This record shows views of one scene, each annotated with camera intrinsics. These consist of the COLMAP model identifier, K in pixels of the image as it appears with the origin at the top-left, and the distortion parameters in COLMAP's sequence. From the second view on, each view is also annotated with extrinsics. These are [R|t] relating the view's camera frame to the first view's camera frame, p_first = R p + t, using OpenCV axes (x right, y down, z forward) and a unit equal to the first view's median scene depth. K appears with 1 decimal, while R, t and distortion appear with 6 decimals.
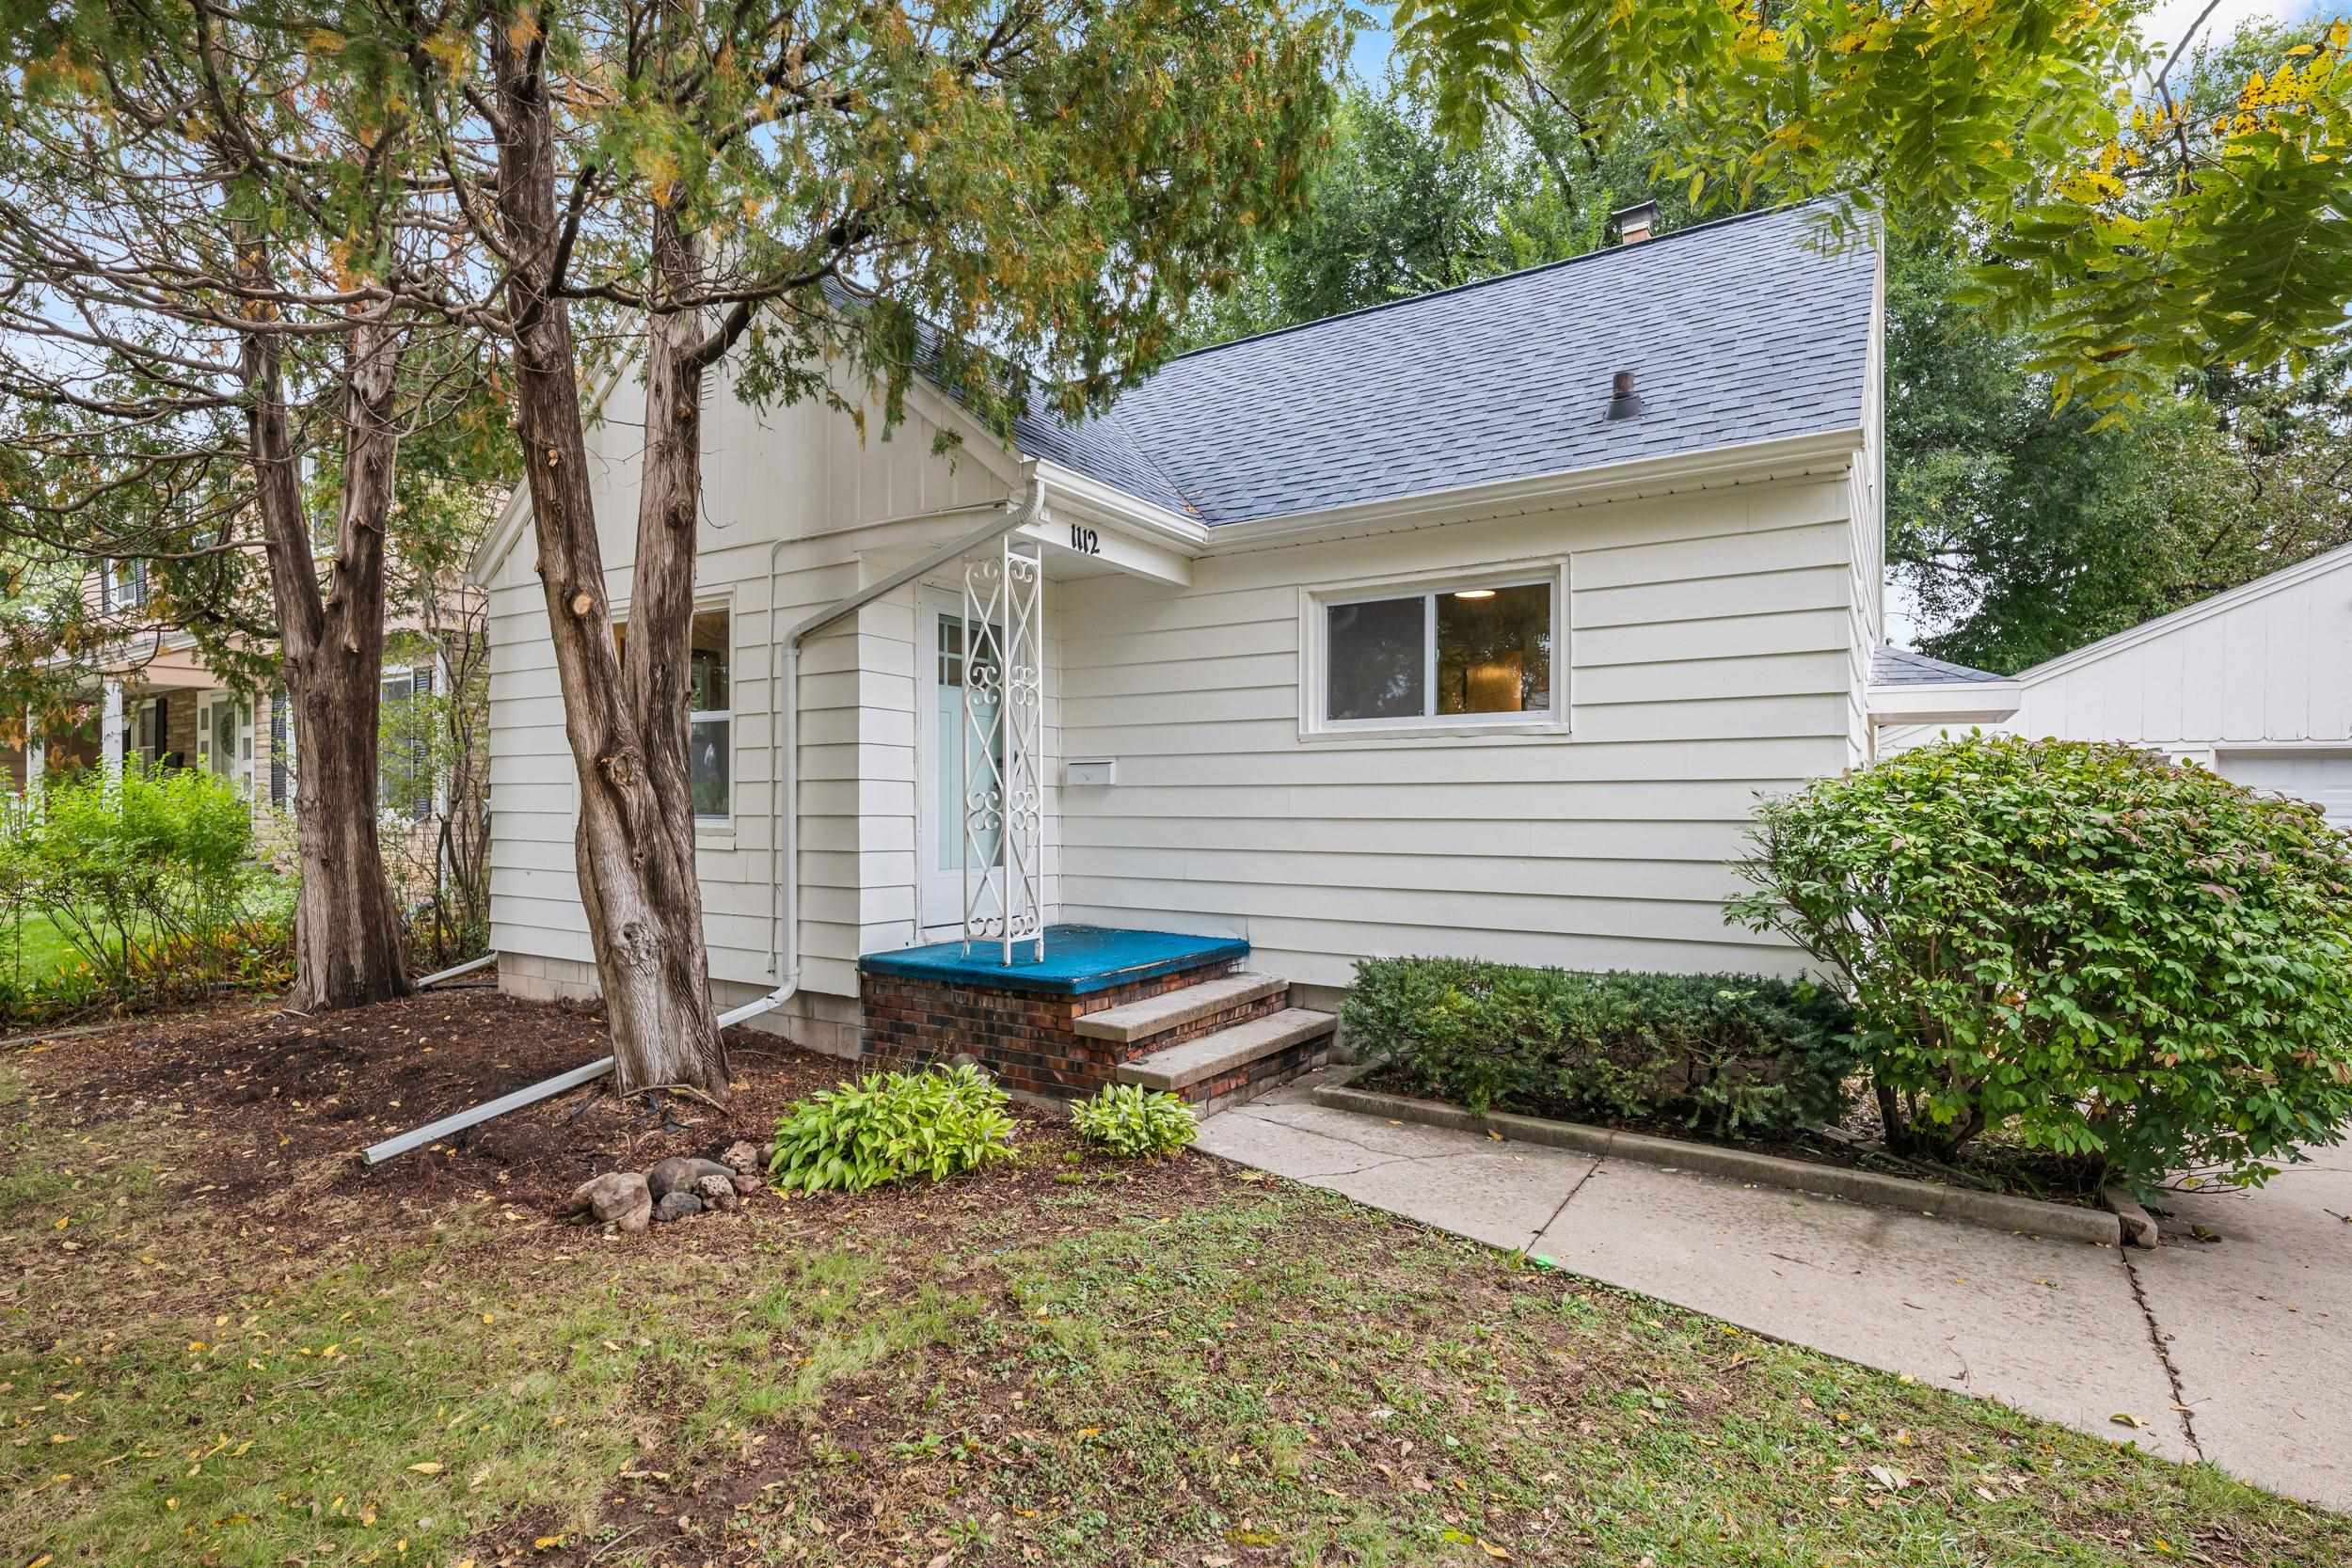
lens RADIAL K [[1147.6, 0, 1179.5], [0, 1147.6, 797.4], [0, 0, 1]] dist [0.005585, -0.003539]
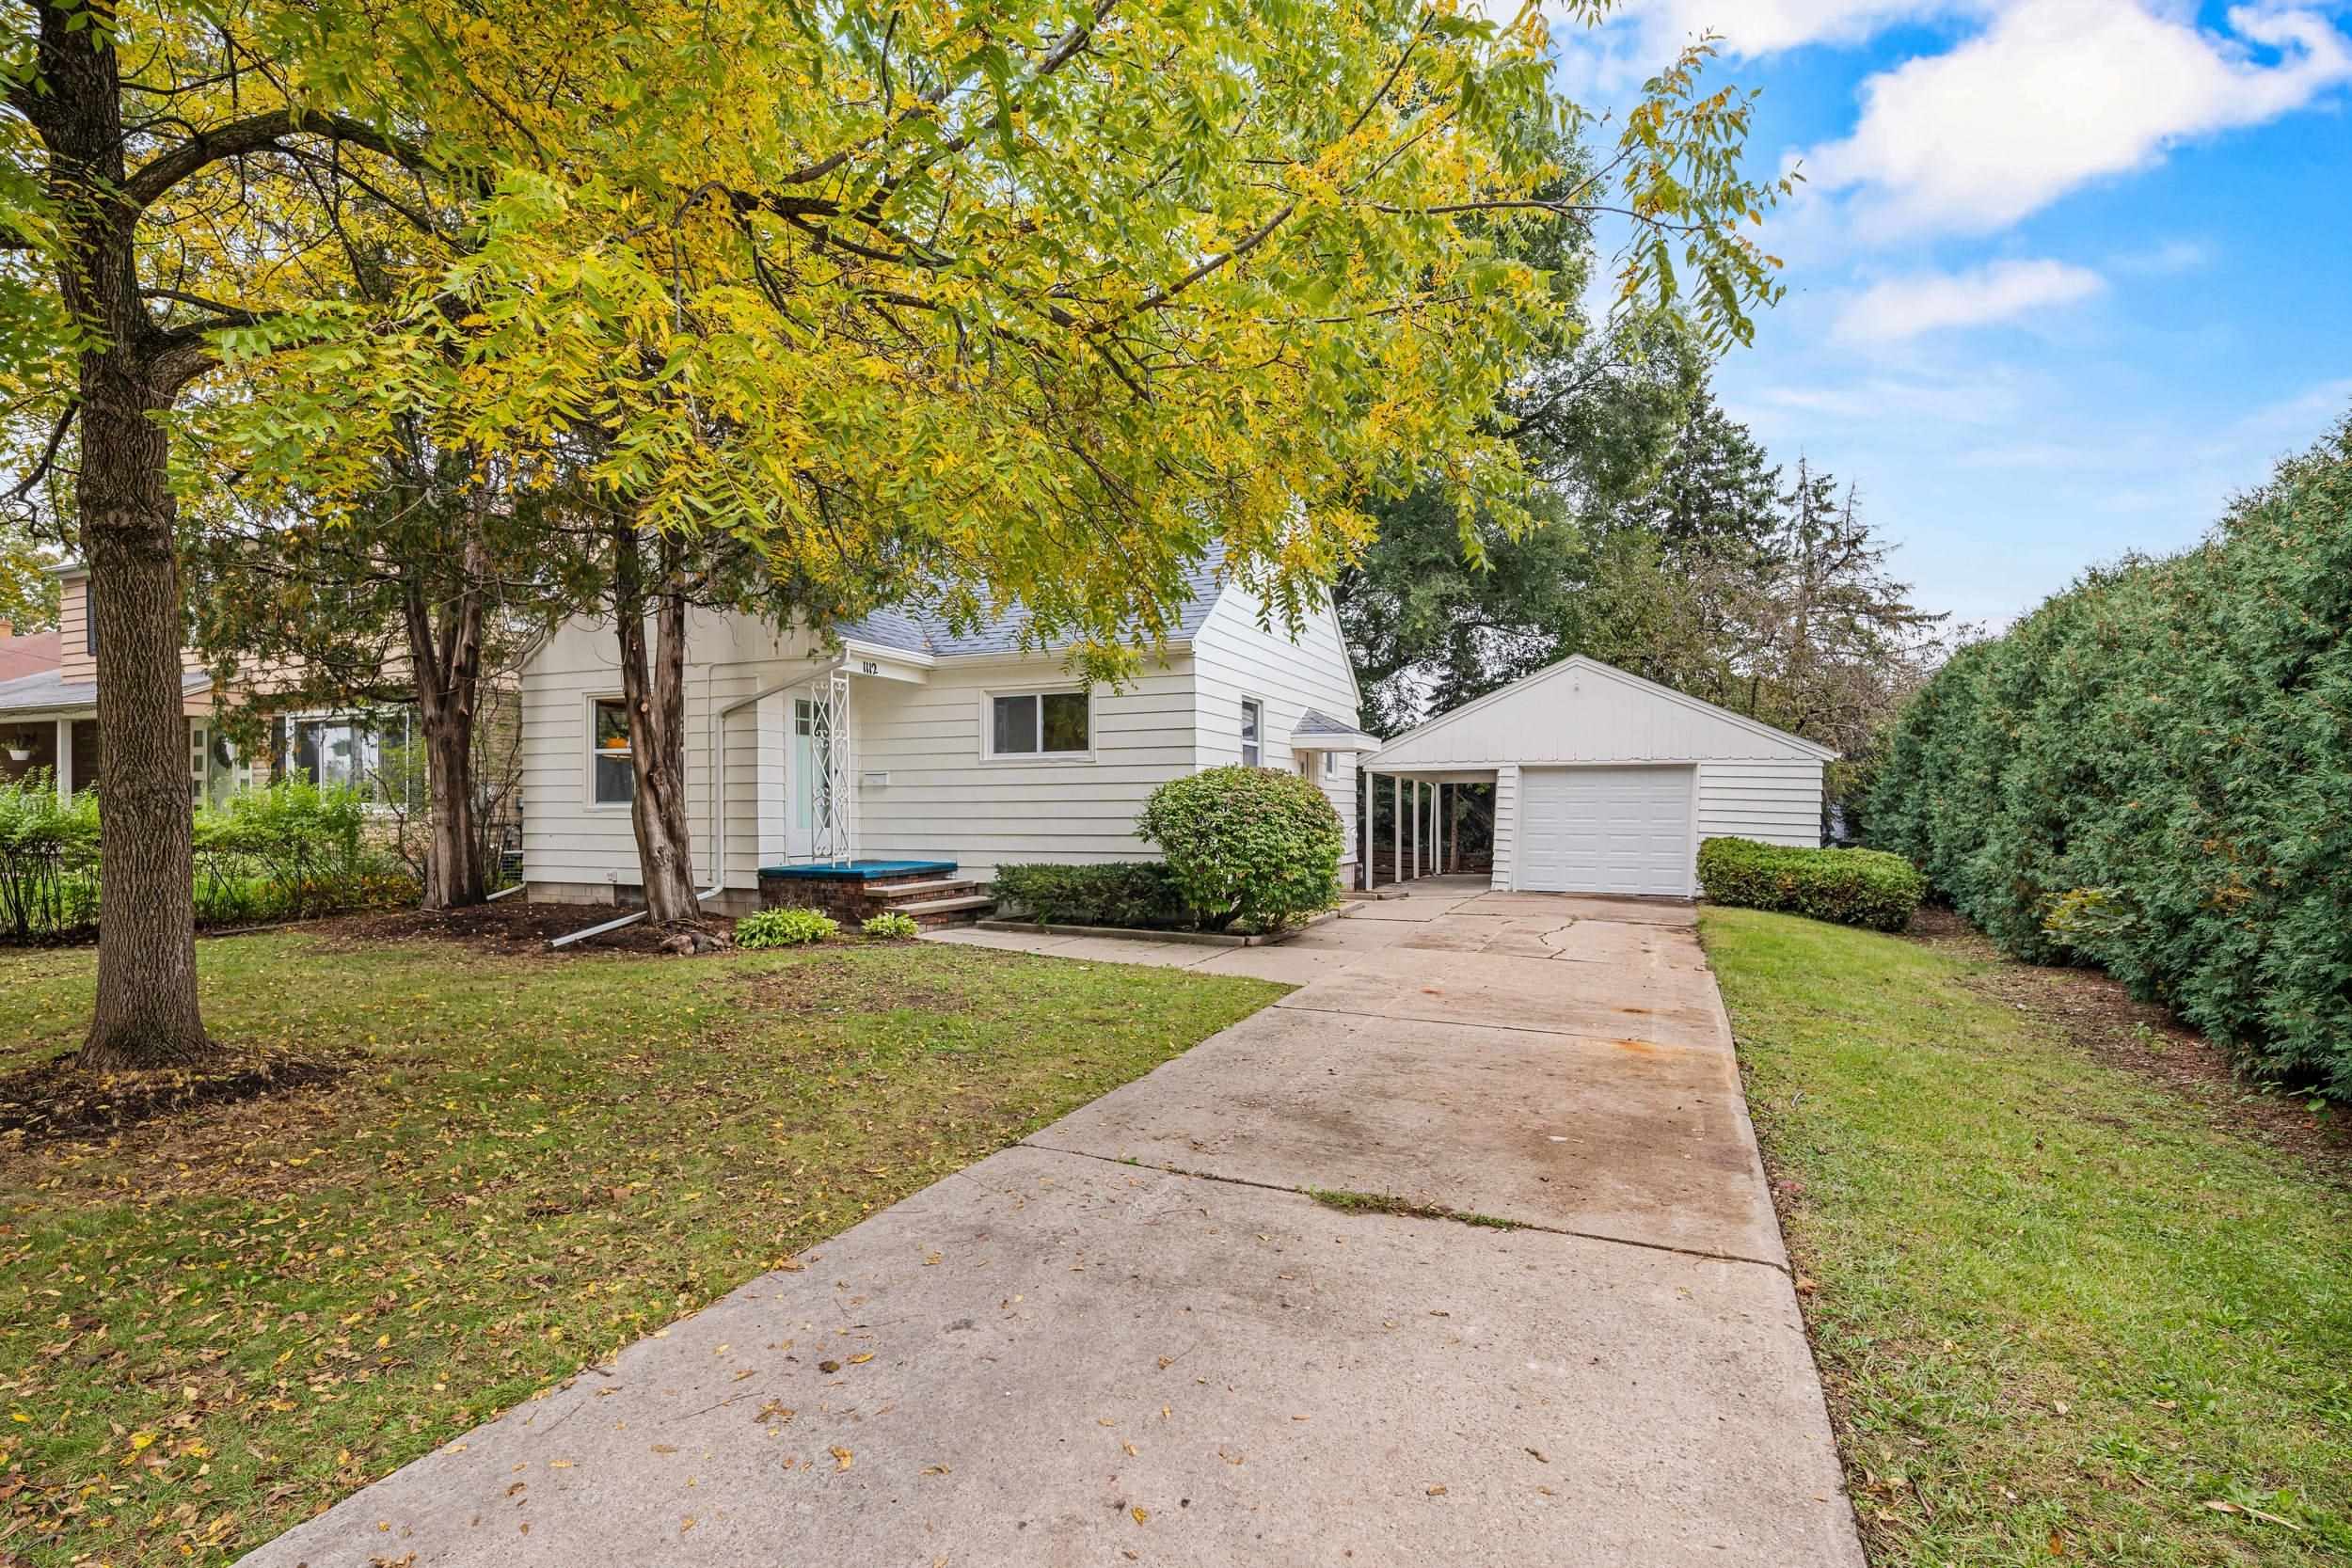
lens RADIAL K [[1147.6, 0, 1172.5], [0, 1147.6, 806.8], [0, 0, 1]] dist [0.005585, -0.003539]
pose [[0.988575, -0.004328, 0.150668, 0.150662], [0.003753, 0.999985, 0.004098, 0.022754], [-0.150684, -0.003486, 0.988576, -1.190265]]
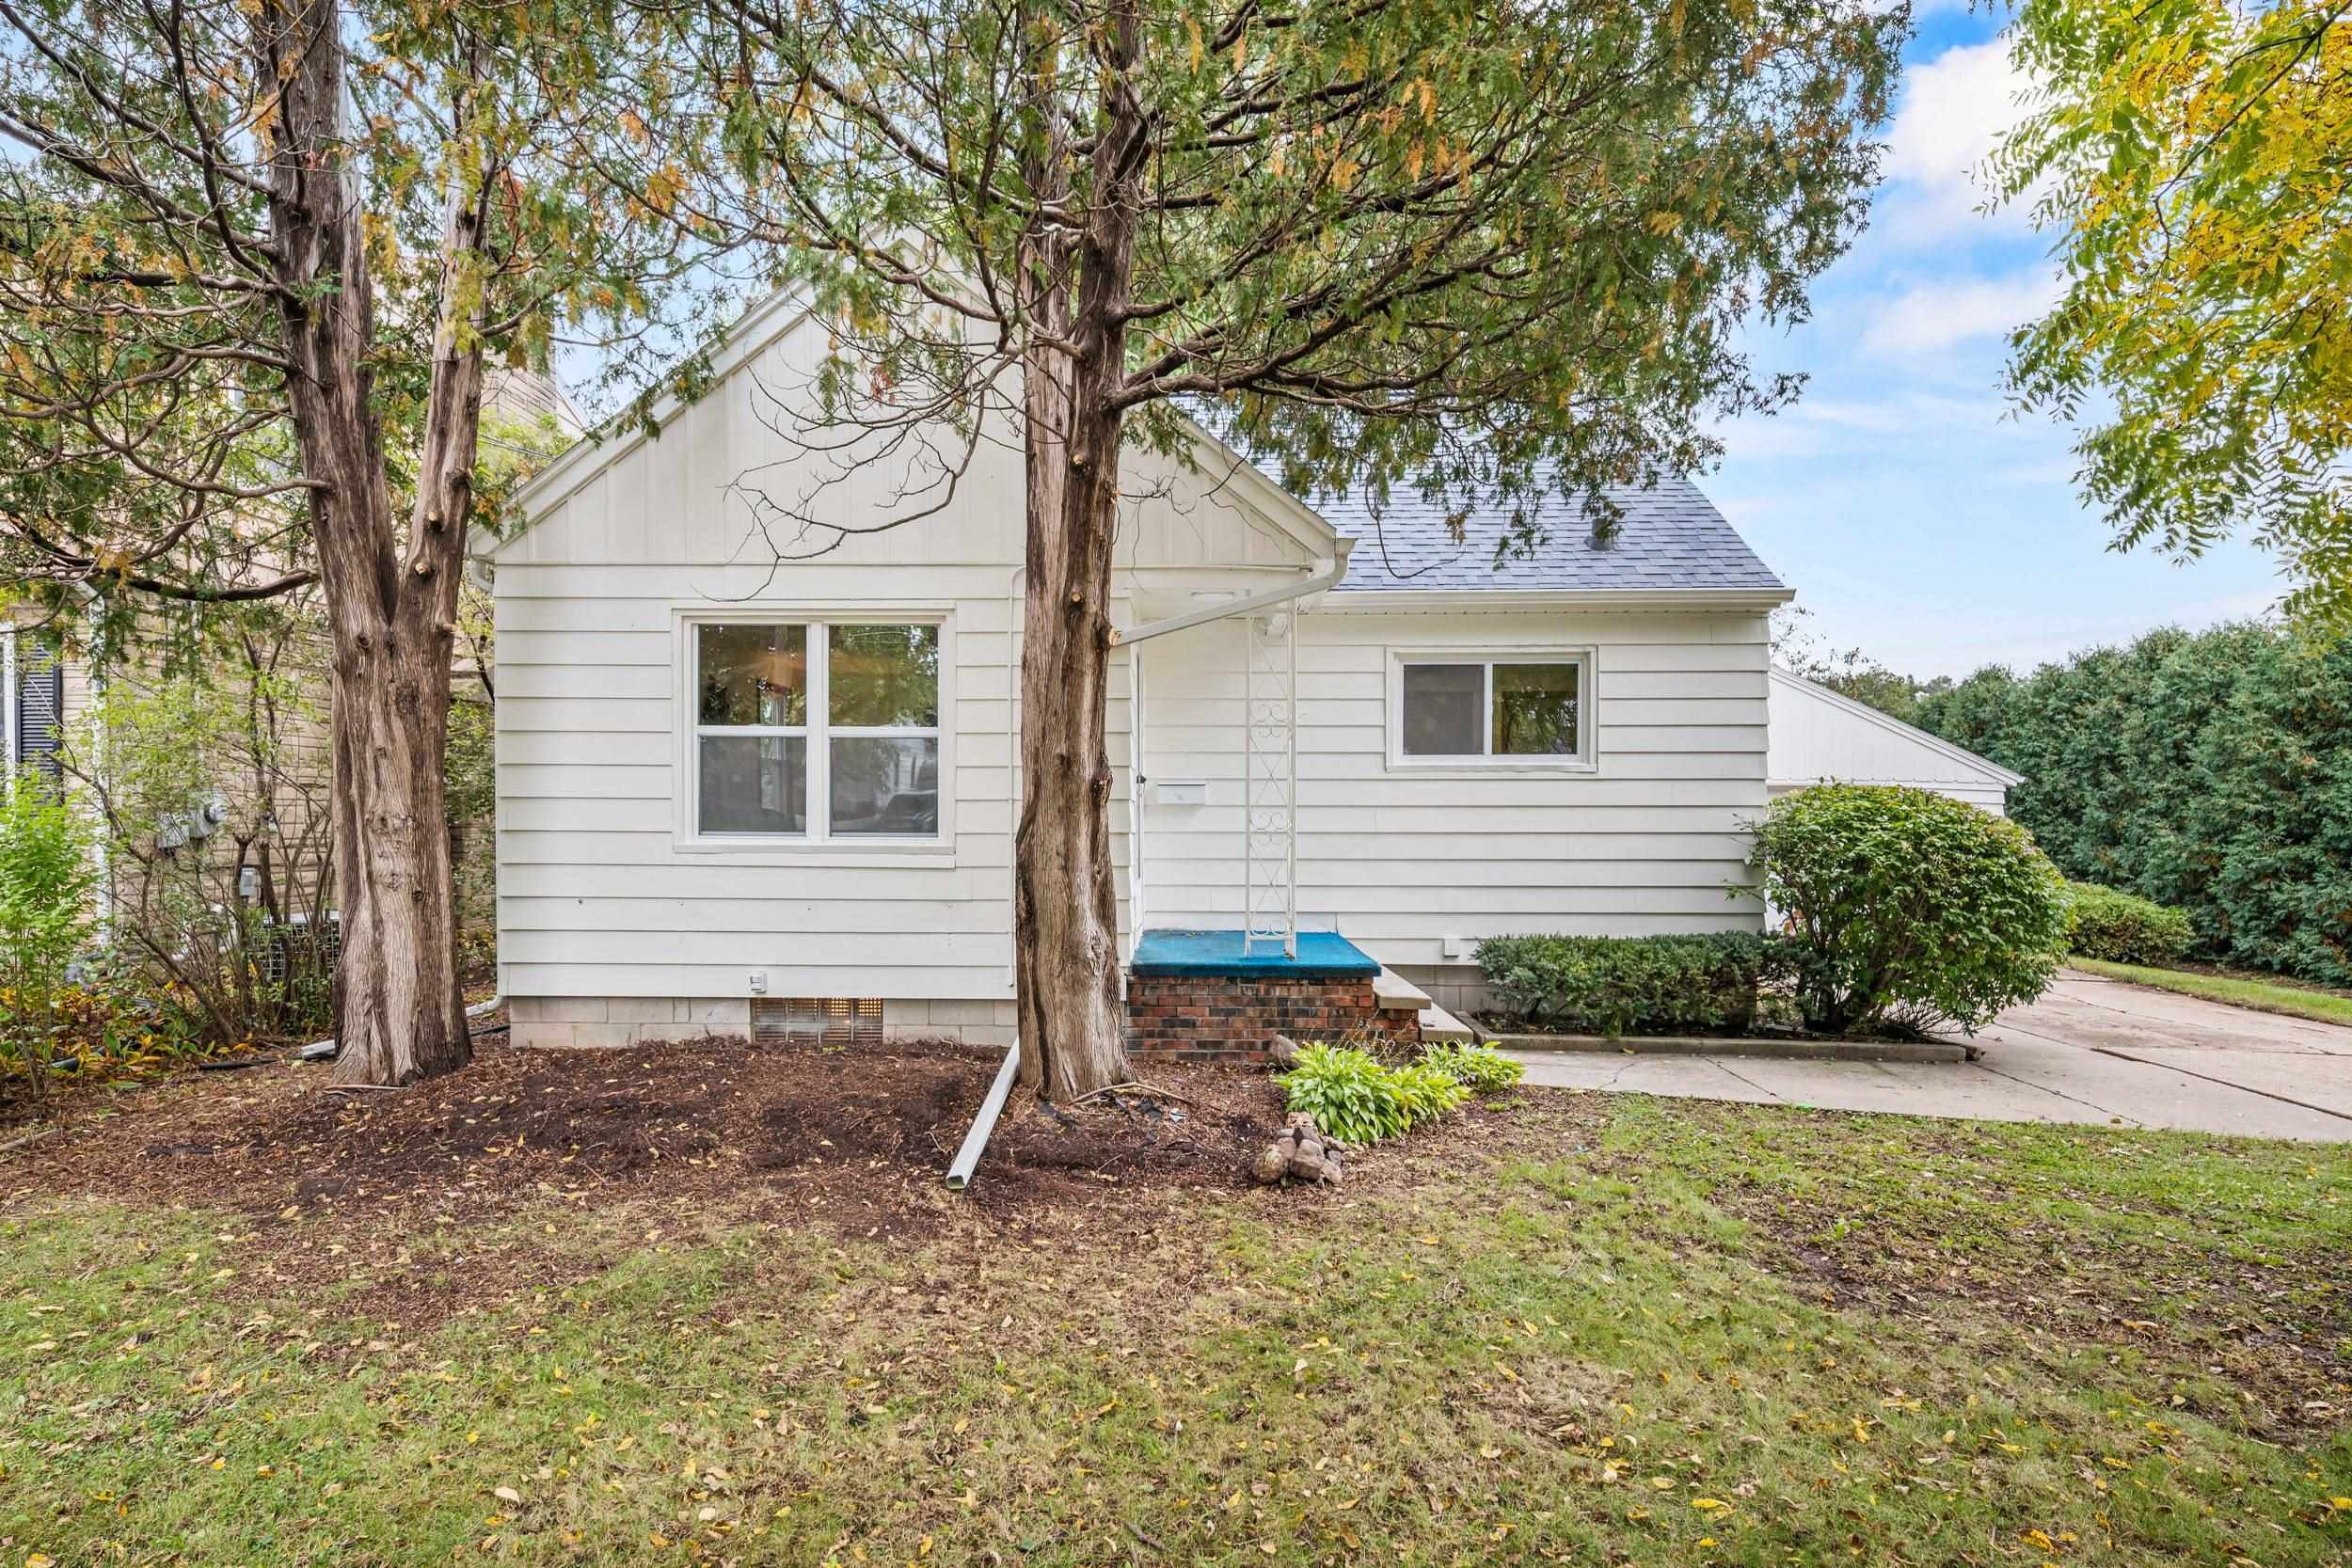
lens RADIAL K [[1147.6, 0, 1145.5], [0, 1147.6, 841.5], [0, 0, 1]] dist [0.005585, -0.003539]
pose [[0.860876, -0.009681, 0.508723, -0.849703], [-0.003116, 0.999700, 0.024297, -0.002857], [-0.508805, -0.022502, 0.860587, 0.059952]]
